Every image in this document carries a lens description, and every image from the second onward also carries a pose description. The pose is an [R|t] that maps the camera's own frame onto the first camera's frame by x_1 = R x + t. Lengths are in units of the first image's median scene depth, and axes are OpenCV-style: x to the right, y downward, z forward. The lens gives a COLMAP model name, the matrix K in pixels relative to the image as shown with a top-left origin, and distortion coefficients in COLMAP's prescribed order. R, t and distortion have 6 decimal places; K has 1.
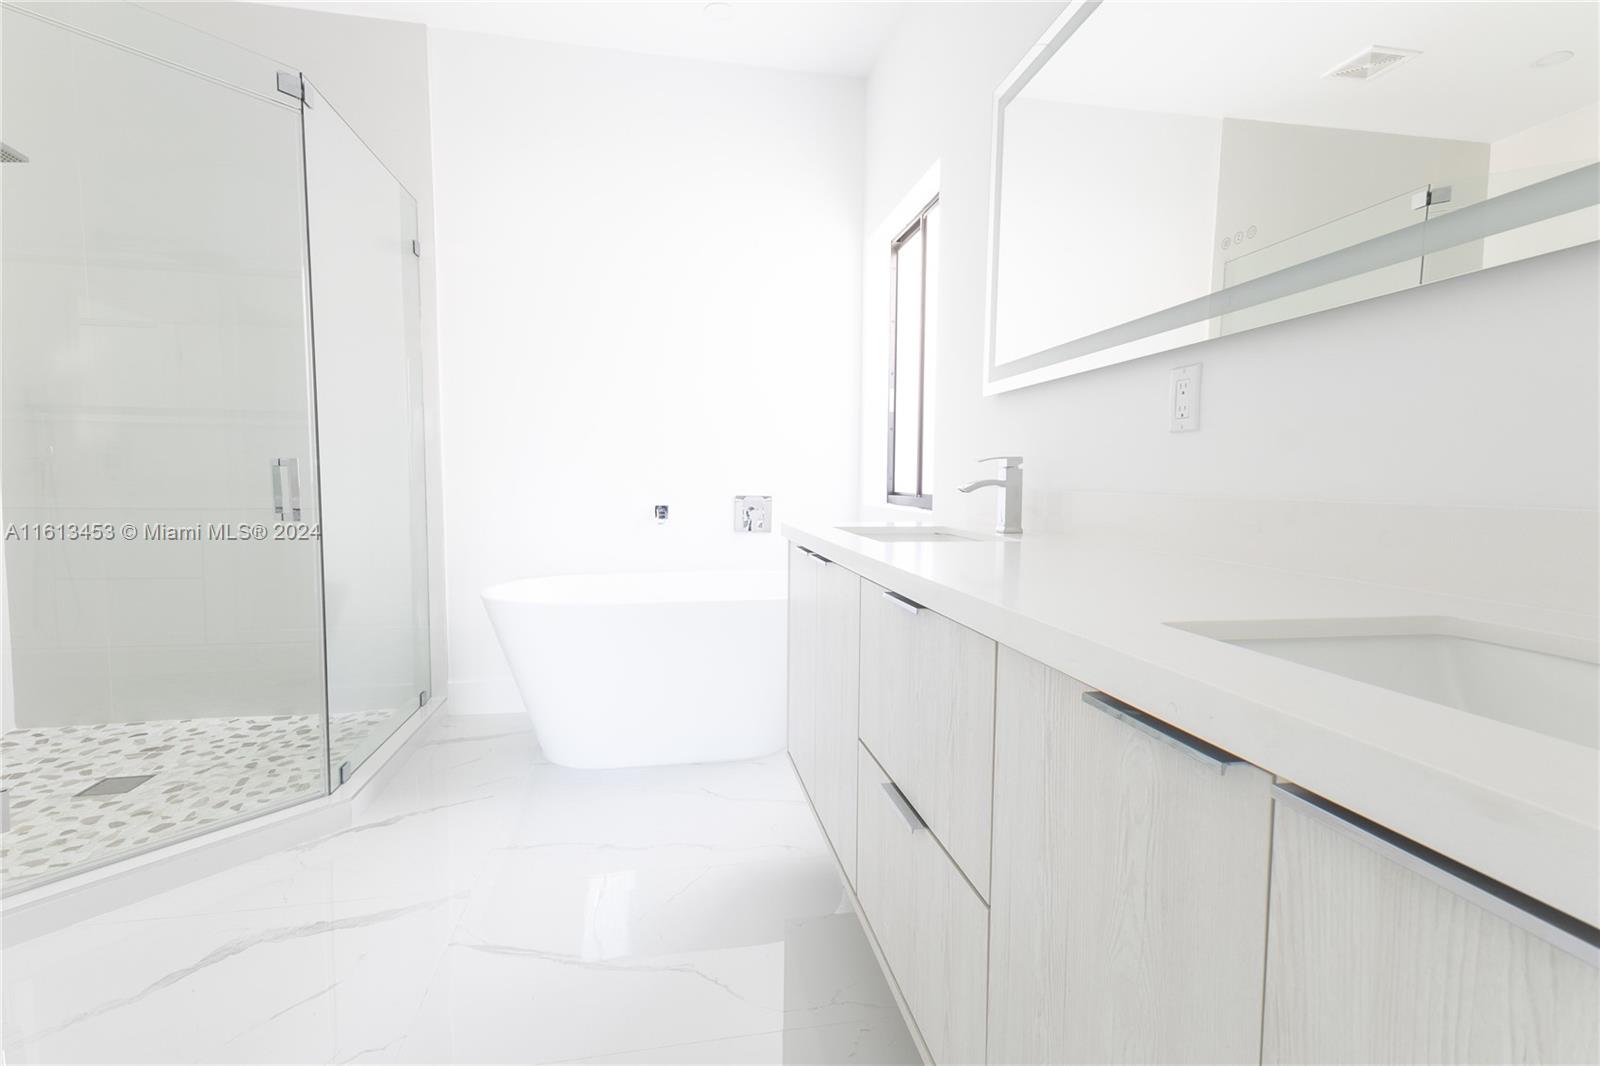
lens RADIAL K [[737.2, 0, 800.7], [0, 737.2, 533.7], [0, 0, 1]] dist [0.017368, -0.000374]
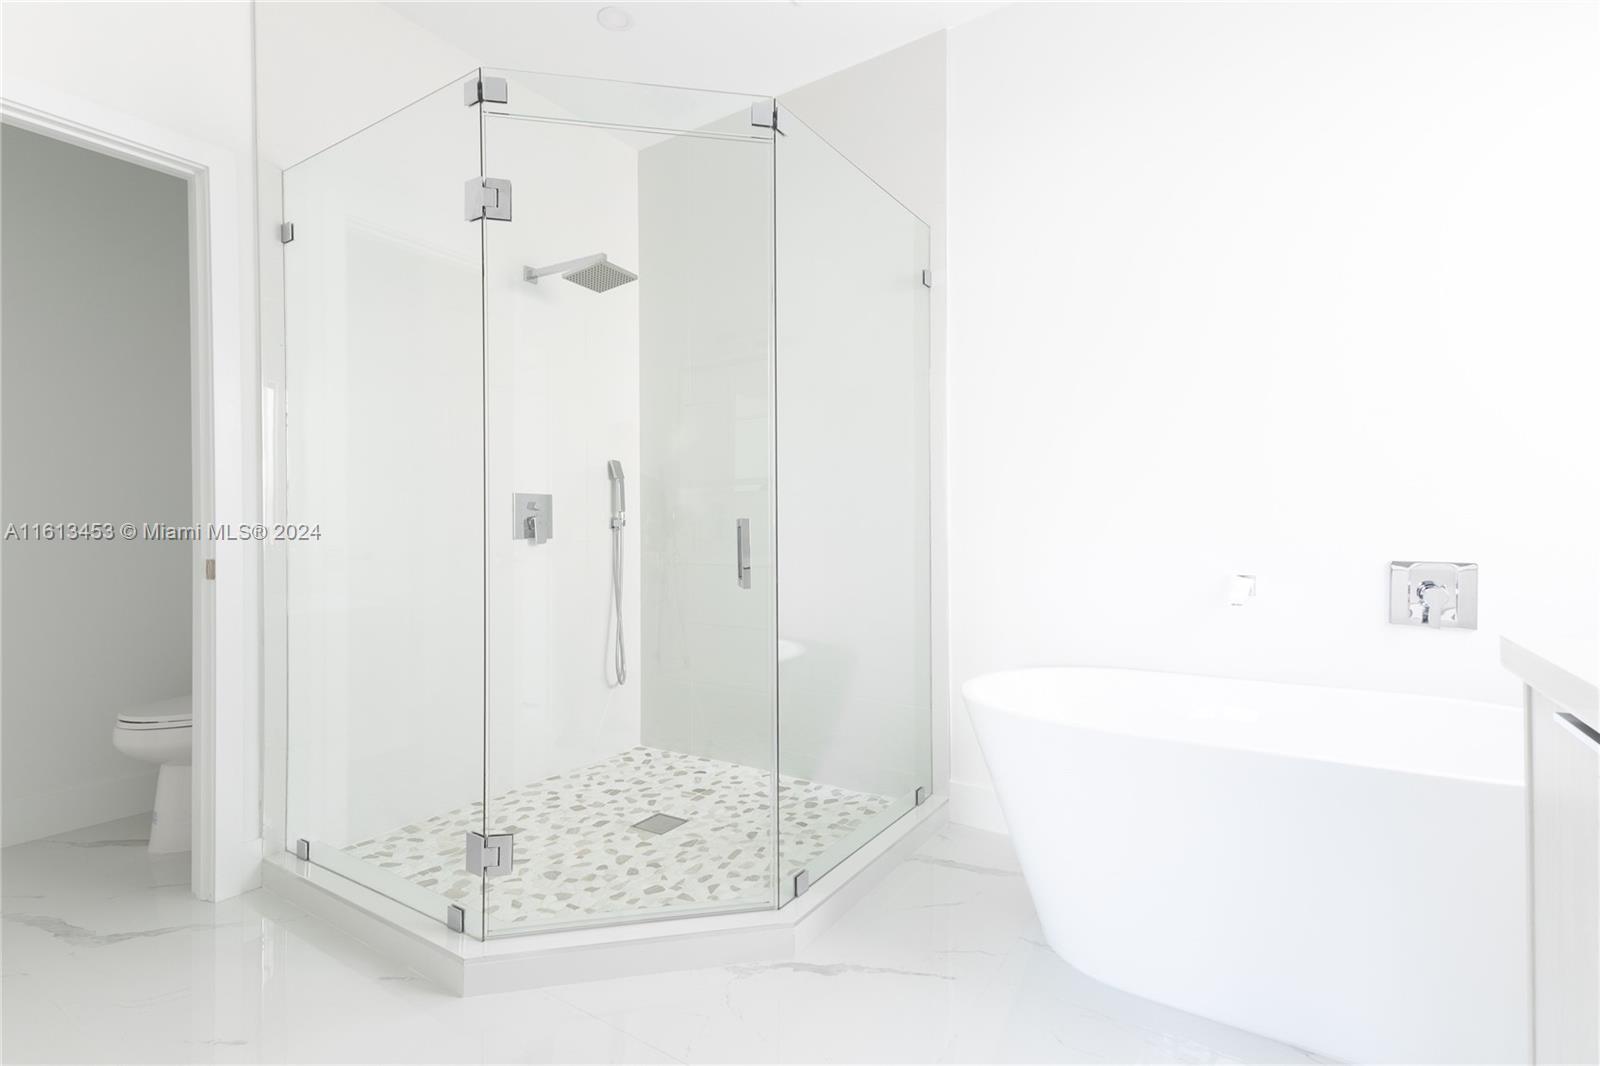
lens RADIAL K [[737.2, 0, 802.1], [0, 737.2, 534.9], [0, 0, 1]] dist [0.017368, -0.000374]
pose [[0.715474, -0.010957, -0.698554, -0.012639], [-0.040099, 0.997585, -0.056718, -0.027144], [0.697488, 0.068592, 0.713306, 0.330222]]
